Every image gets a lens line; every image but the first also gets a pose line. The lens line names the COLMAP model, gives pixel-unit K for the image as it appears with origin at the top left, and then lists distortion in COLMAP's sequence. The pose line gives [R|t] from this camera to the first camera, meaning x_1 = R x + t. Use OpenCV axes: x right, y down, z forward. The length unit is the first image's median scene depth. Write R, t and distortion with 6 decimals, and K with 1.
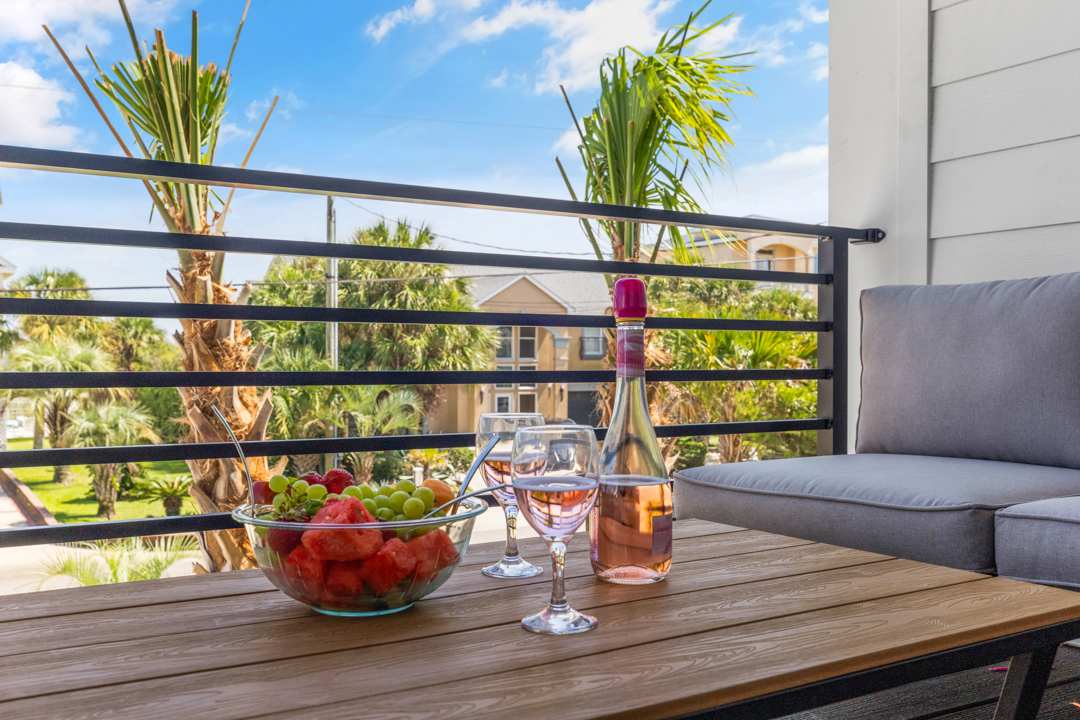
lens RADIAL K [[1025.5, 0, 534.1], [0, 1025.5, 354.6], [0, 0, 1]] dist [-0.003029, 0.019891]
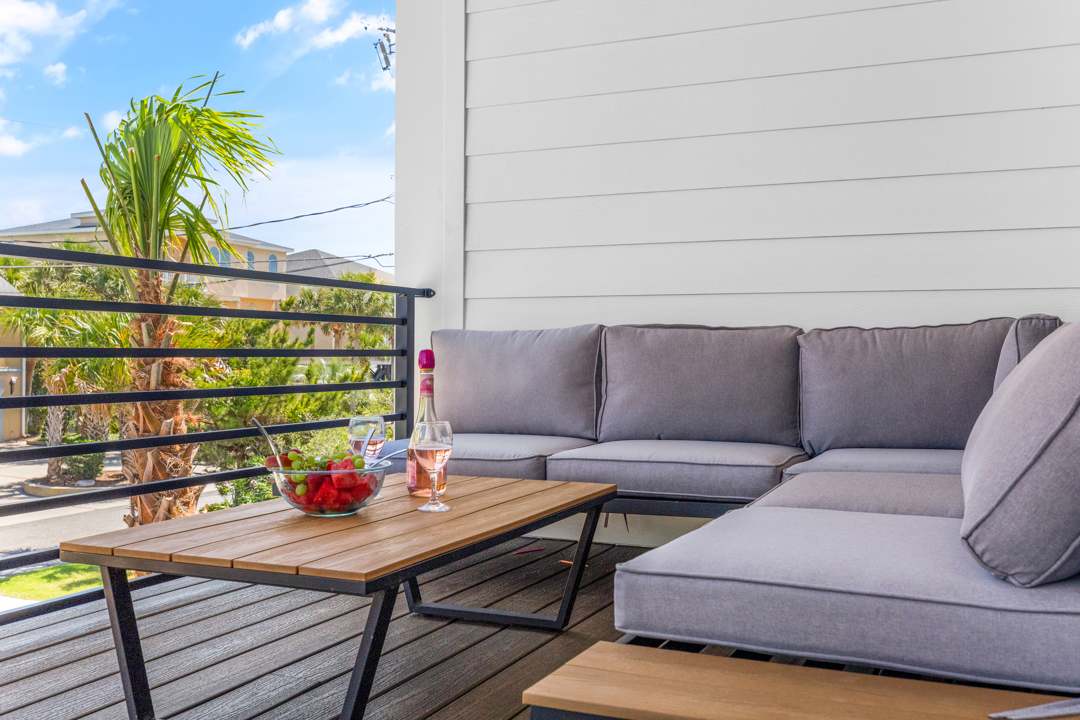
lens RADIAL K [[1025.5, 0, 534.1], [0, 1025.5, 354.6], [0, 0, 1]] dist [-0.003029, 0.019891]
pose [[0.833862, -0.000404, 0.551972, -0.215338], [-0.004033, 0.999969, 0.006823, -0.019486], [-0.551958, -0.007916, 0.833835, -0.208302]]
